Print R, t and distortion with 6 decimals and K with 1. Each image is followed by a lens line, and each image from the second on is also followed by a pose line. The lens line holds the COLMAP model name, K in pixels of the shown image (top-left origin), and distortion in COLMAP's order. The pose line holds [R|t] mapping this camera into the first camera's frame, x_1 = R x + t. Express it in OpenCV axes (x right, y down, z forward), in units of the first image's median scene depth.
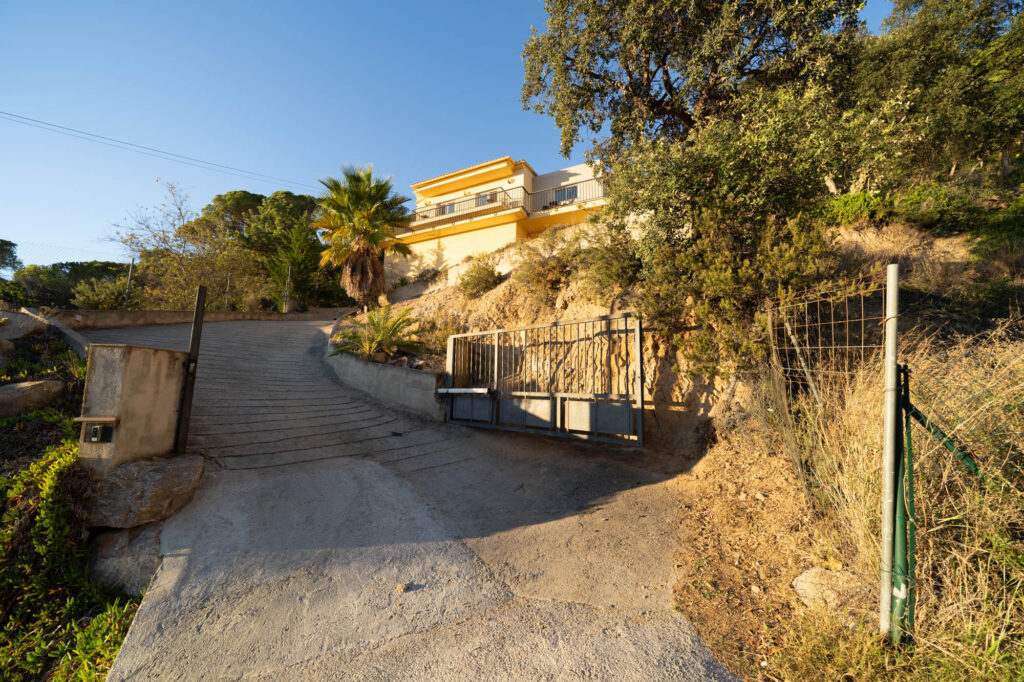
lens RADIAL K [[351.3, 0, 512.0], [0, 351.3, 341.0], [0, 0, 1]] dist [-0.004767, 0.000294]
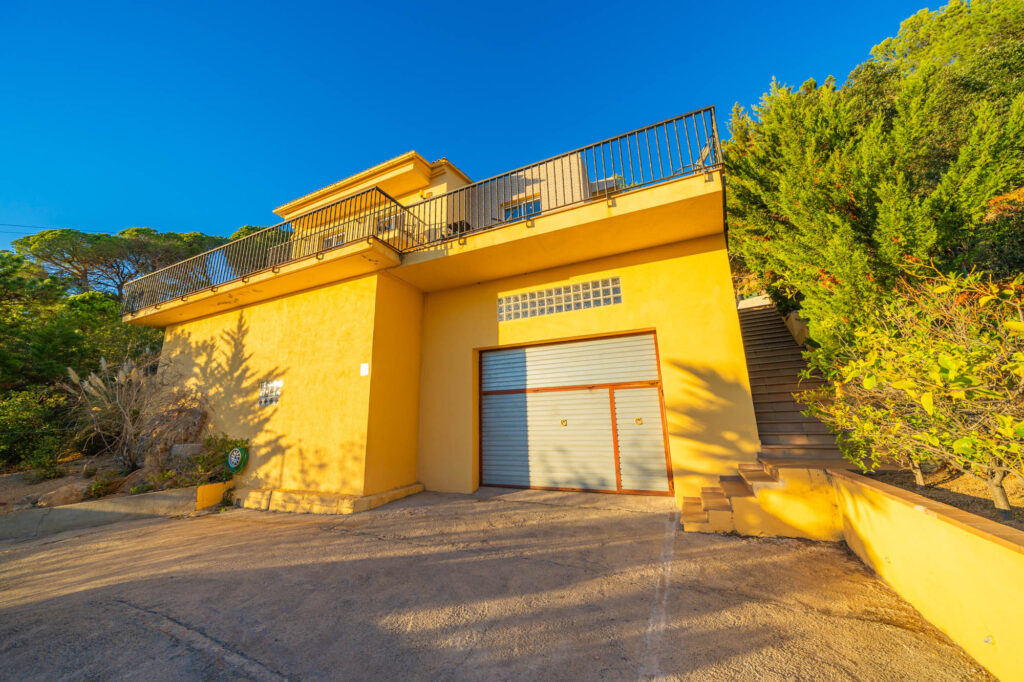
lens RADIAL K [[351.3, 0, 512.0], [0, 351.3, 341.0], [0, 0, 1]] dist [-0.004767, 0.000294]
pose [[0.999120, -0.037328, 0.019137, 0.602800], [0.038784, 0.995844, -0.082405, -0.823307], [-0.015981, 0.083075, 0.996415, 2.219176]]
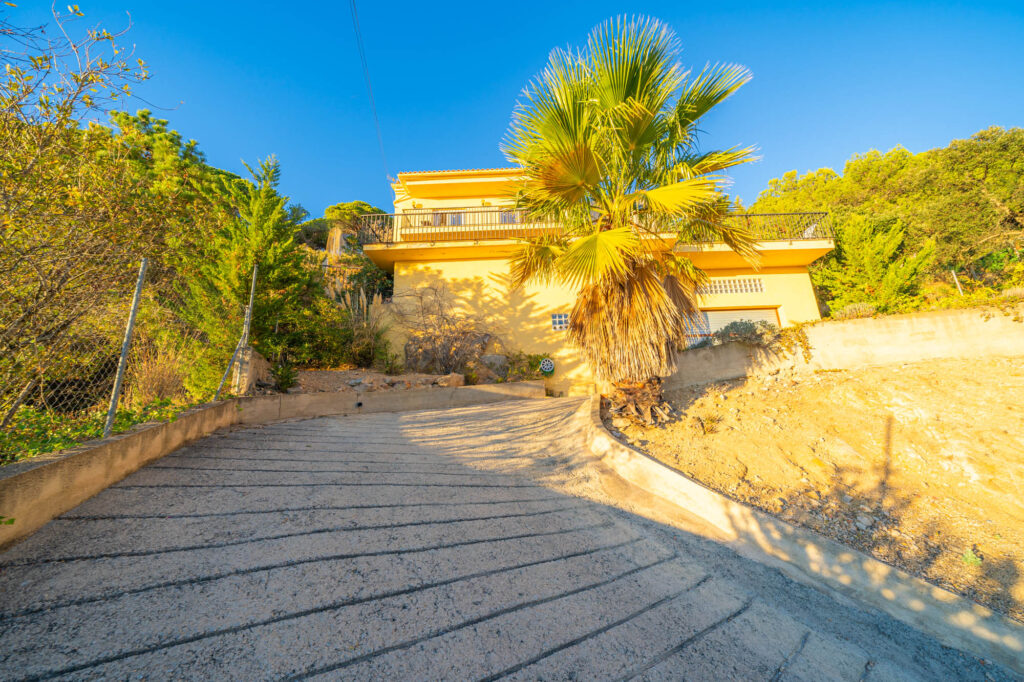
lens RADIAL K [[351.3, 0, 512.0], [0, 351.3, 341.0], [0, 0, 1]] dist [-0.004767, 0.000294]
pose [[0.908445, 0.057940, 0.413969, -1.899987], [-0.009566, 0.992969, -0.117987, -0.333452], [-0.417895, 0.103225, 0.902612, 1.963819]]
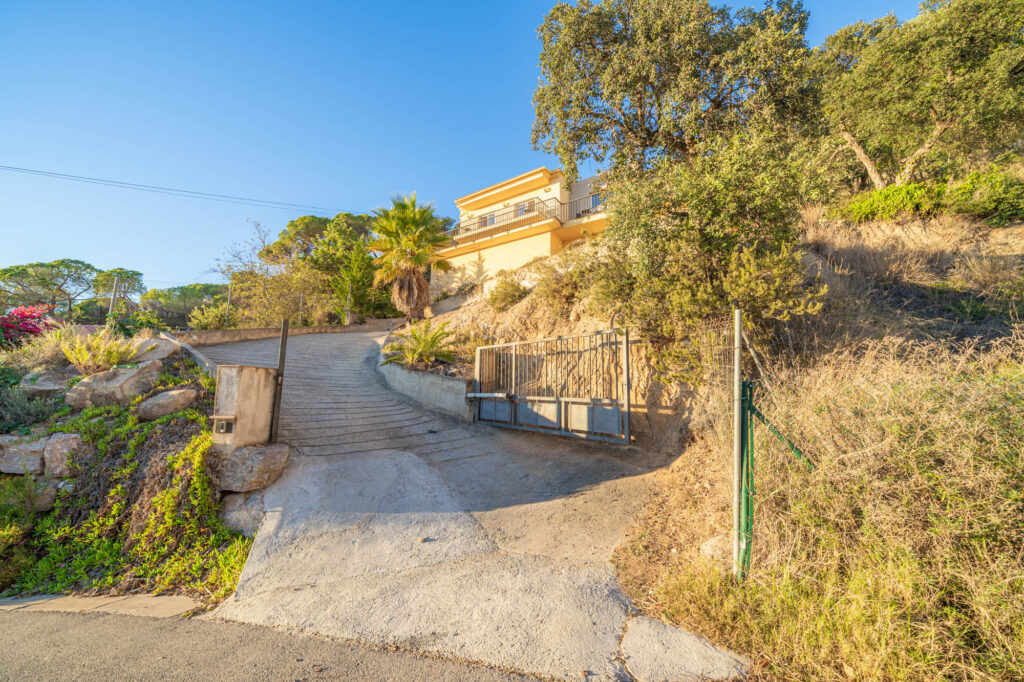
lens RADIAL K [[351.3, 0, 512.0], [0, 351.3, 341.0], [0, 0, 1]] dist [-0.004767, 0.000294]
pose [[0.989952, -0.022695, -0.139573, 0.139542], [0.022052, 0.999738, -0.006152, -0.037307], [0.139676, 0.003013, 0.990193, -0.180162]]
